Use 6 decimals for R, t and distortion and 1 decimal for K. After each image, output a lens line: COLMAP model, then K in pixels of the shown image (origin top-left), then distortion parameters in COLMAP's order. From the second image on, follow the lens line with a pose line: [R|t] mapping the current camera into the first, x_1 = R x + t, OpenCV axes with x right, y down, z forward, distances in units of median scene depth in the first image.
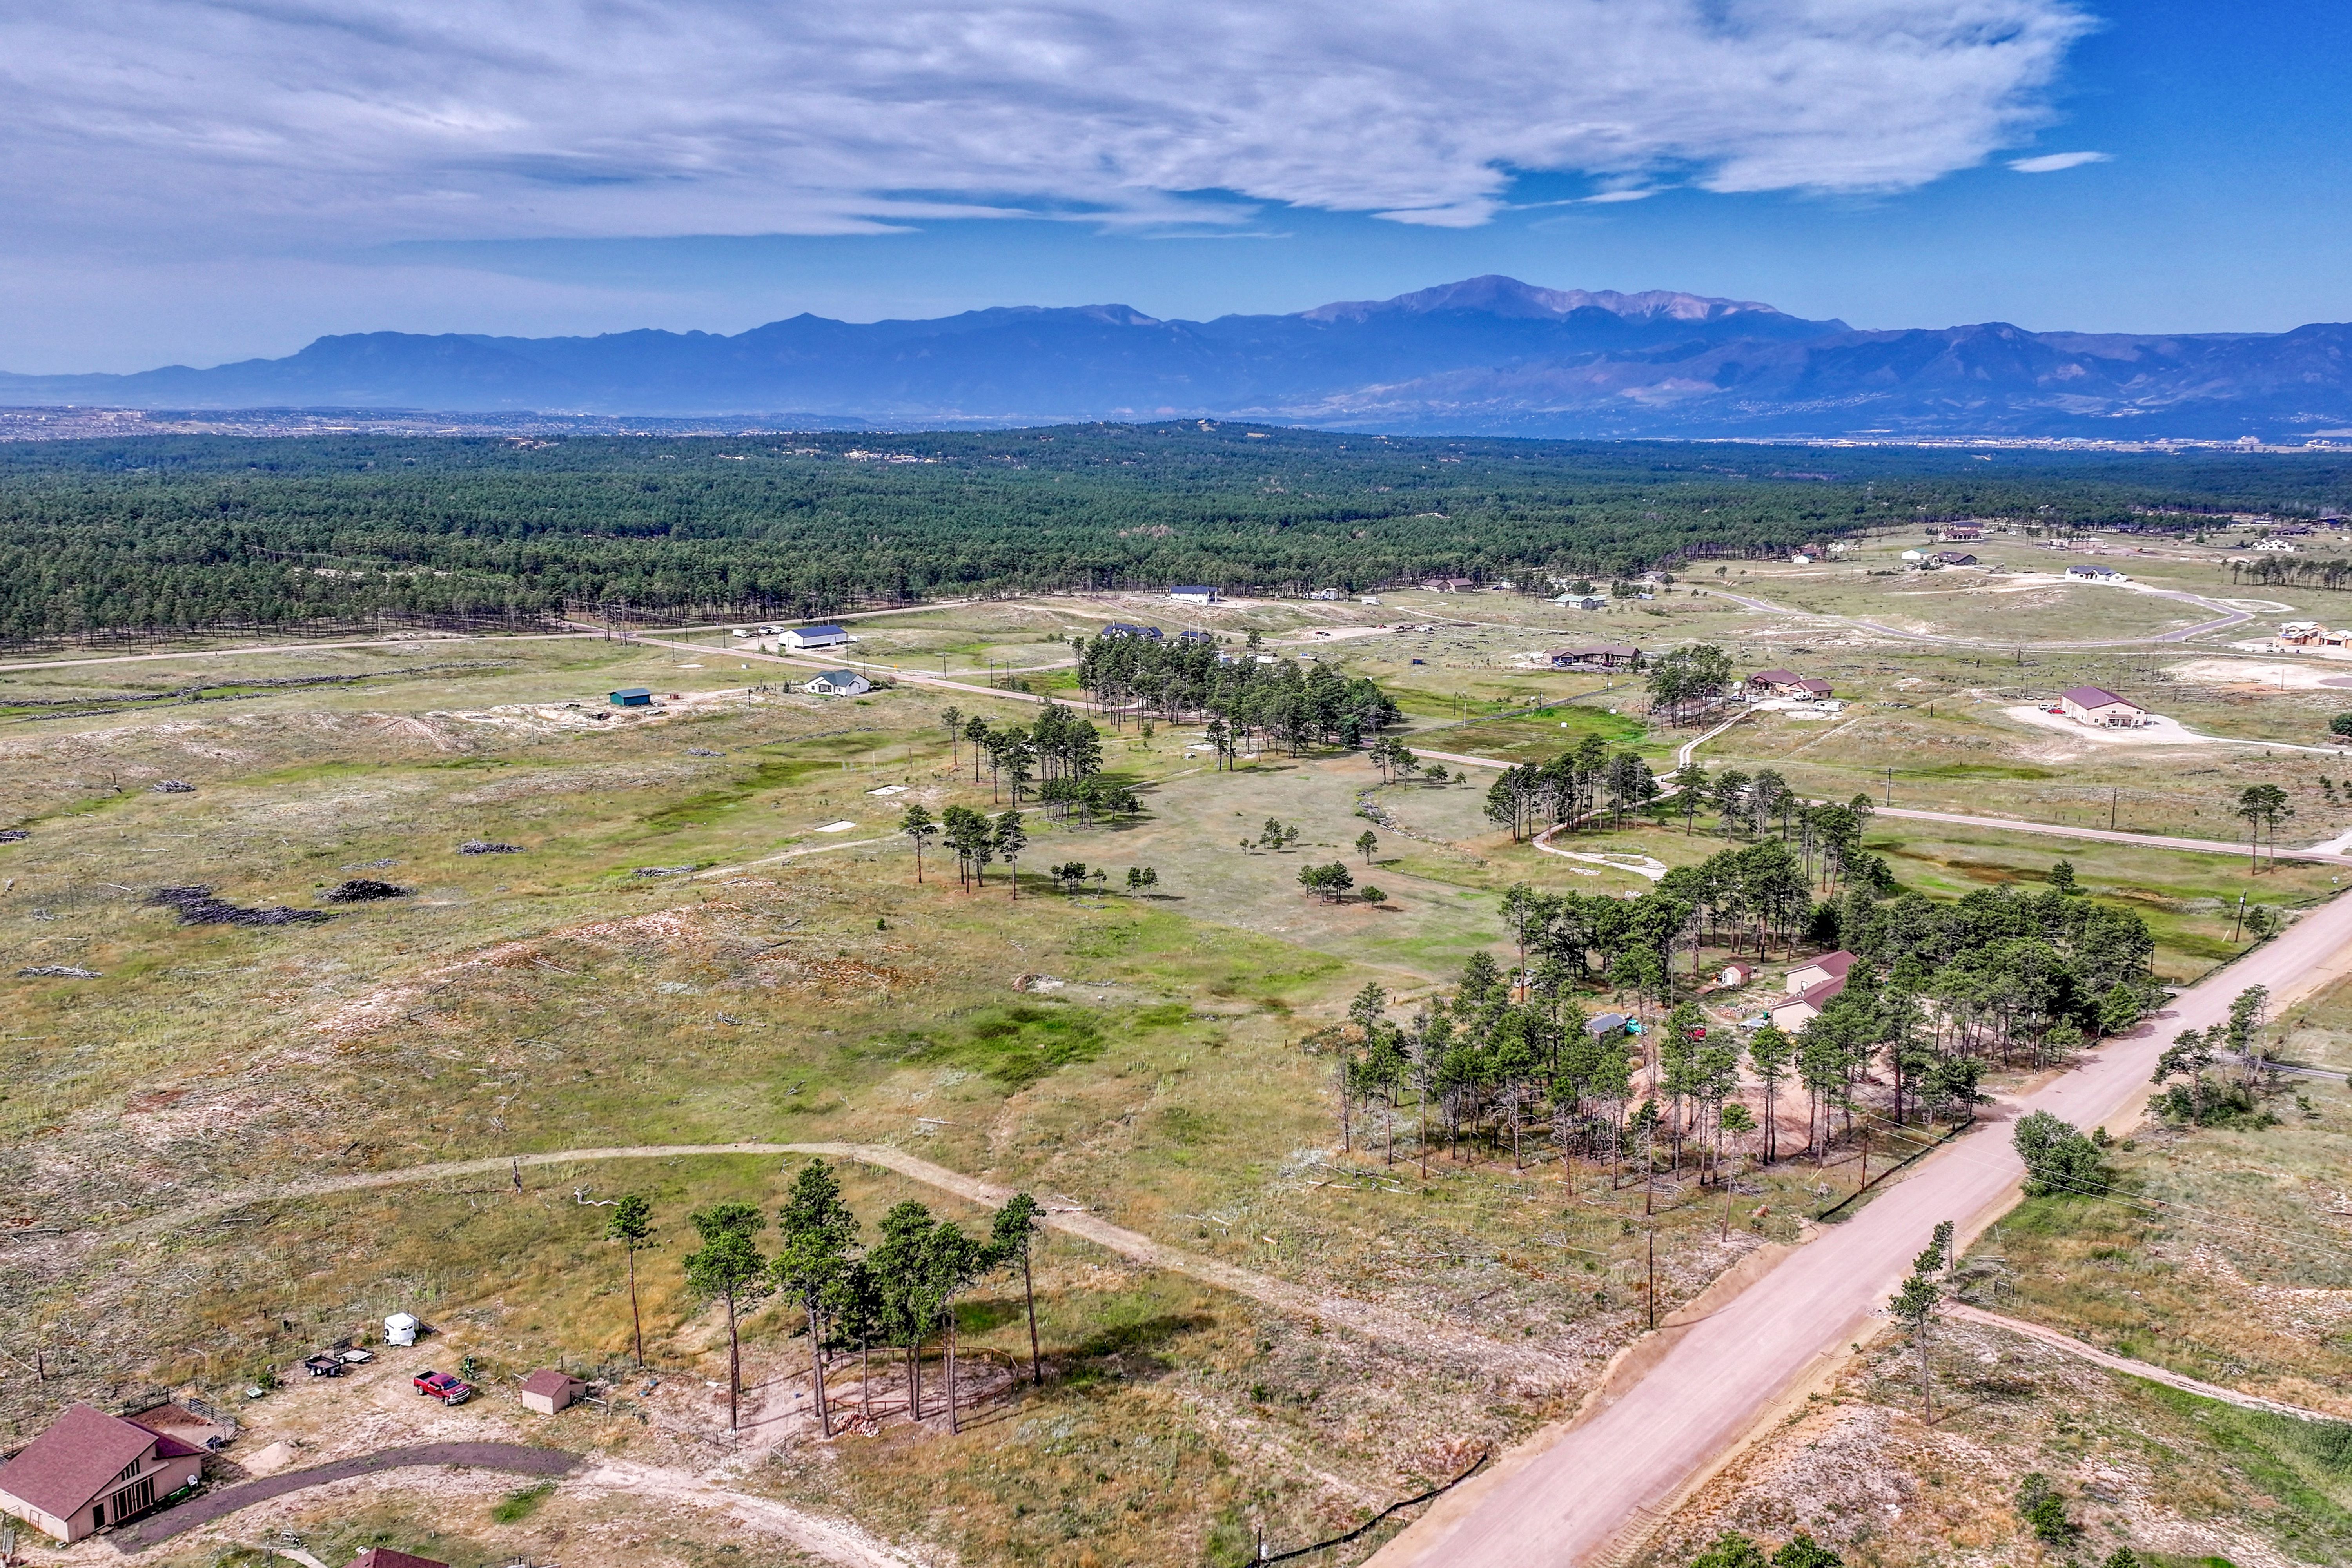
lens RADIAL K [[1945.8, 0, 1176.0], [0, 1945.8, 784.0], [0, 0, 1]] dist [0.190542, -0.199653]
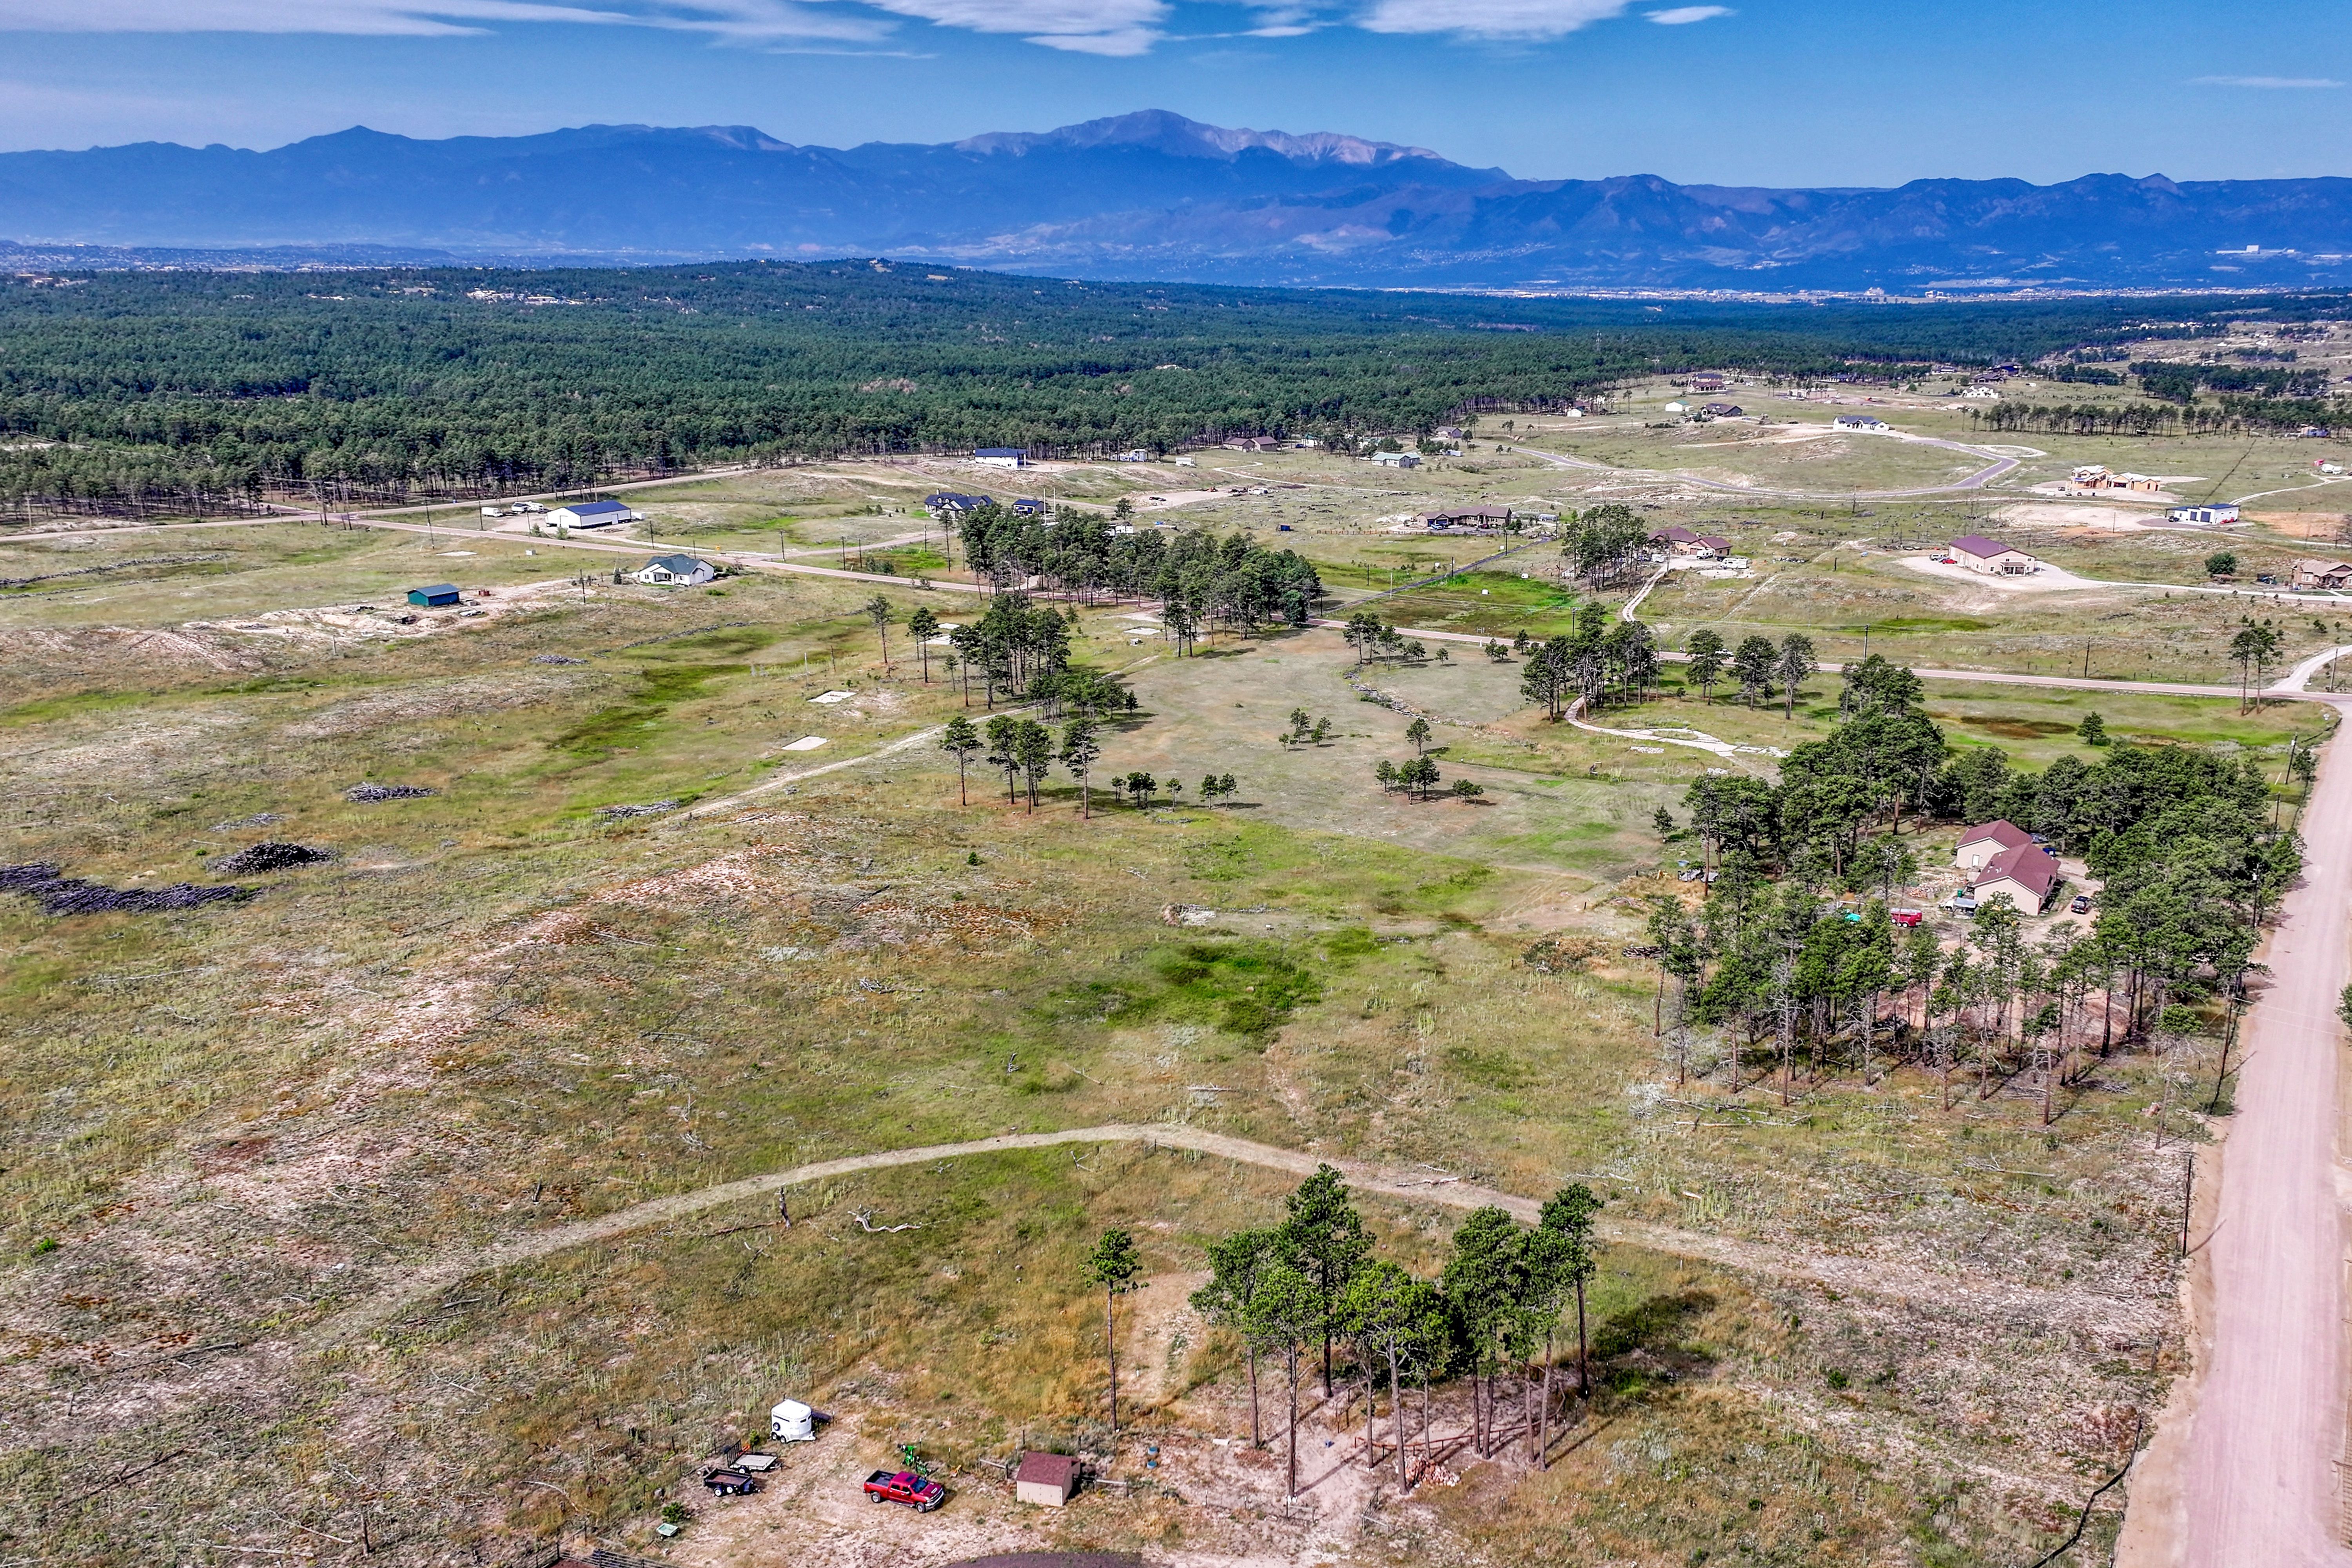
lens RADIAL K [[2027.6, 0, 1341.9], [0, 2027.6, 753.2], [0, 0, 1]] dist [0.183986, -0.190146]
pose [[0.969978, -0.054697, 0.236961, -0.155915], [0.042544, 0.997518, 0.056107, -0.014295], [-0.239441, -0.044341, 0.969898, 0.066190]]
